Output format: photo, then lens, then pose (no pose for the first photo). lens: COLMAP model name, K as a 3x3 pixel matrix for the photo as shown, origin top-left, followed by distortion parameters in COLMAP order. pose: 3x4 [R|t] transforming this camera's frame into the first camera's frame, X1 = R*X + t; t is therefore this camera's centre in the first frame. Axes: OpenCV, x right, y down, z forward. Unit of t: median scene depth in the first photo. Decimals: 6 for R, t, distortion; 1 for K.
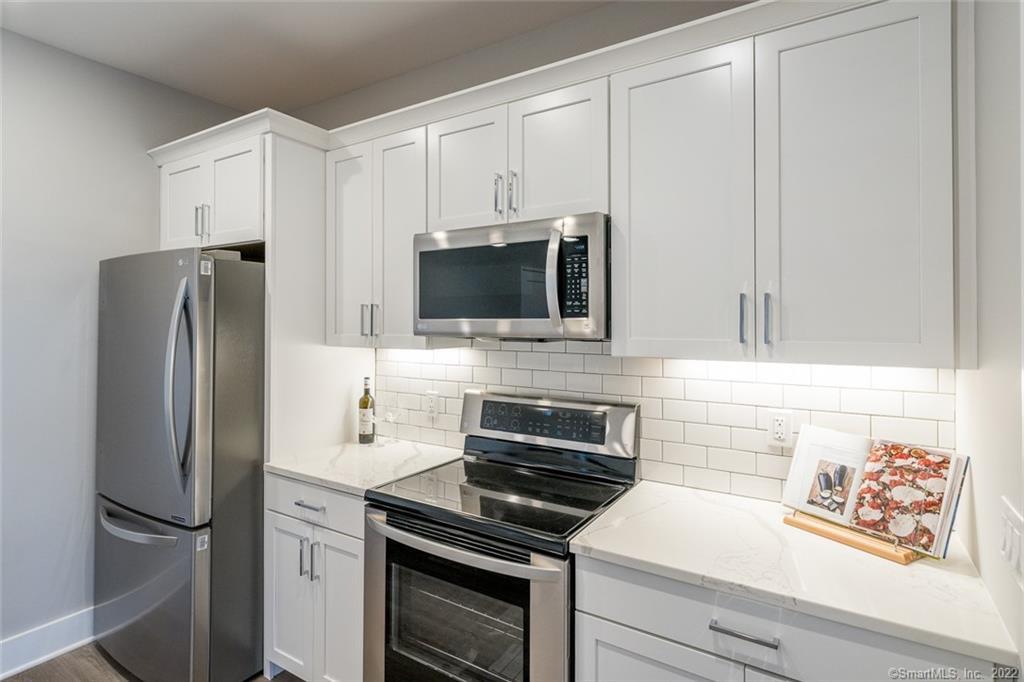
lens RADIAL K [[532.8, 0, 491.3], [0, 532.8, 316.8], [0, 0, 1]] dist [0.006790, 0.000593]
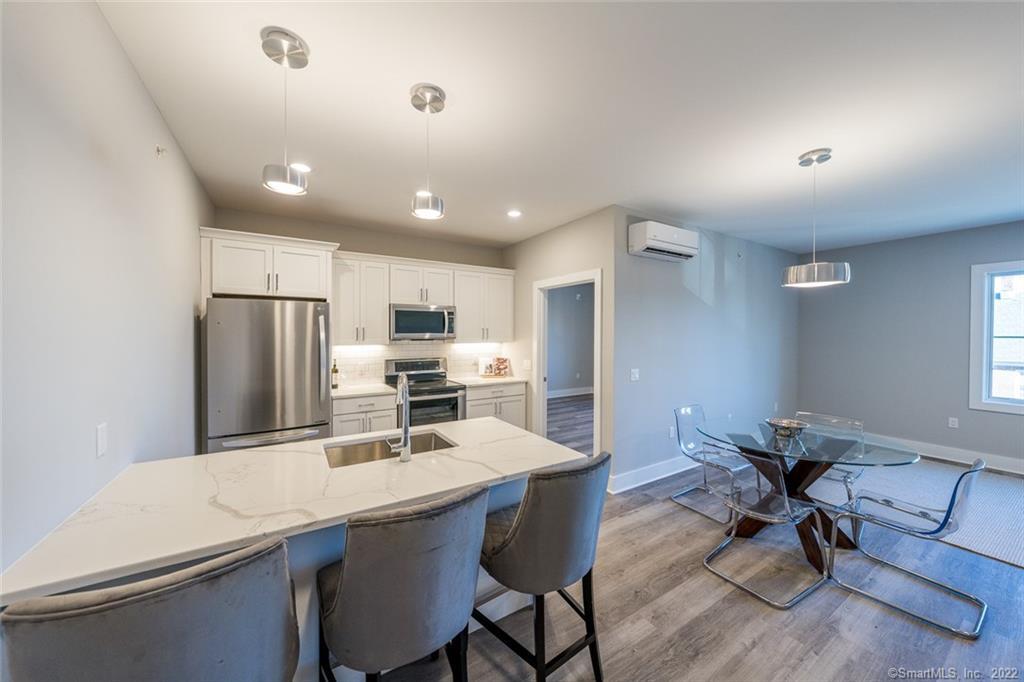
lens RADIAL K [[347.4, 0, 509.2], [0, 347.4, 336.0], [0, 0, 1]] dist [-0.001212, 0.000204]
pose [[0.427373, -0.008080, 0.904039, -1.586714], [-0.007763, 0.999890, 0.012607, -0.010105], [-0.904042, -0.012406, 0.427264, -0.365162]]
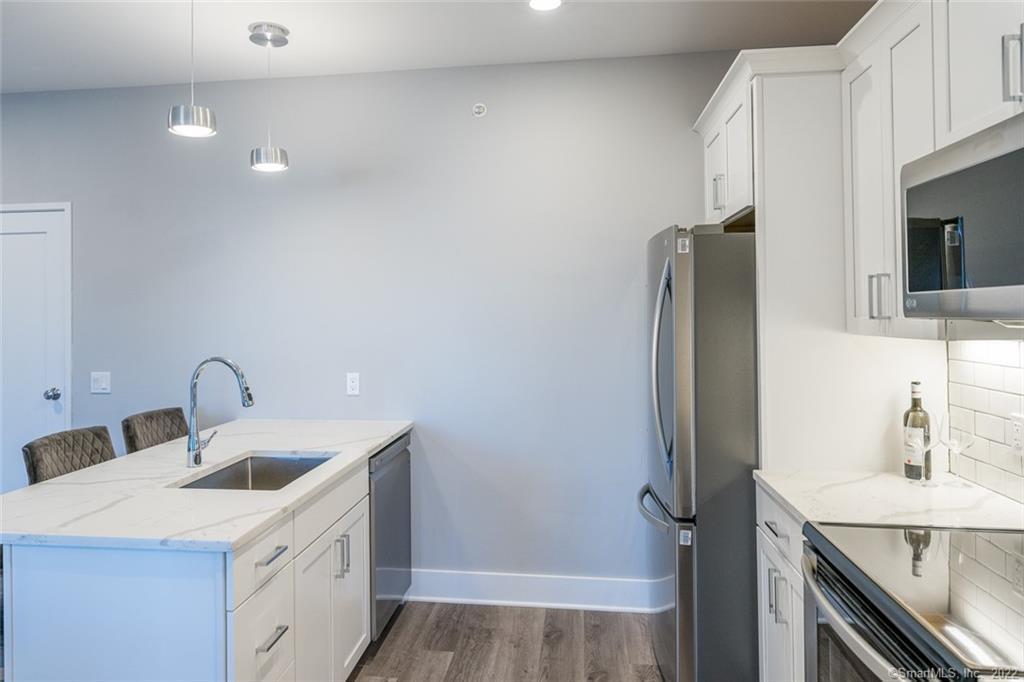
lens RADIAL K [[695.4, 0, 479.7], [0, 695.4, 304.5], [0, 0, 1]] dist [0.006562, 0.002511]
pose [[0.431168, -0.018594, -0.902080, 0.422973], [0.016671, 0.999781, -0.012640, 0.021882], [0.902118, -0.009589, 0.431383, 0.150895]]
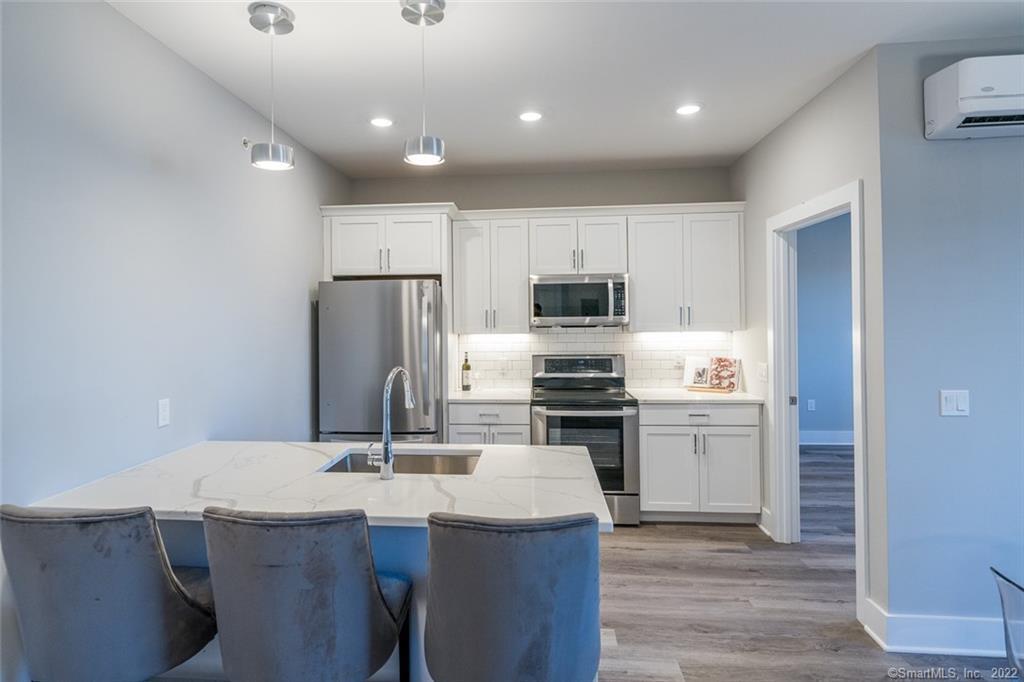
lens RADIAL K [[557.4, 0, 499.5], [0, 557.4, 314.6], [0, 0, 1]] dist [0.006165, 0.001382]
pose [[0.879826, -0.008165, 0.475226, -1.266768], [0.009006, 0.999959, 0.000506, -0.008398], [-0.475211, 0.003835, 0.879863, -0.802688]]
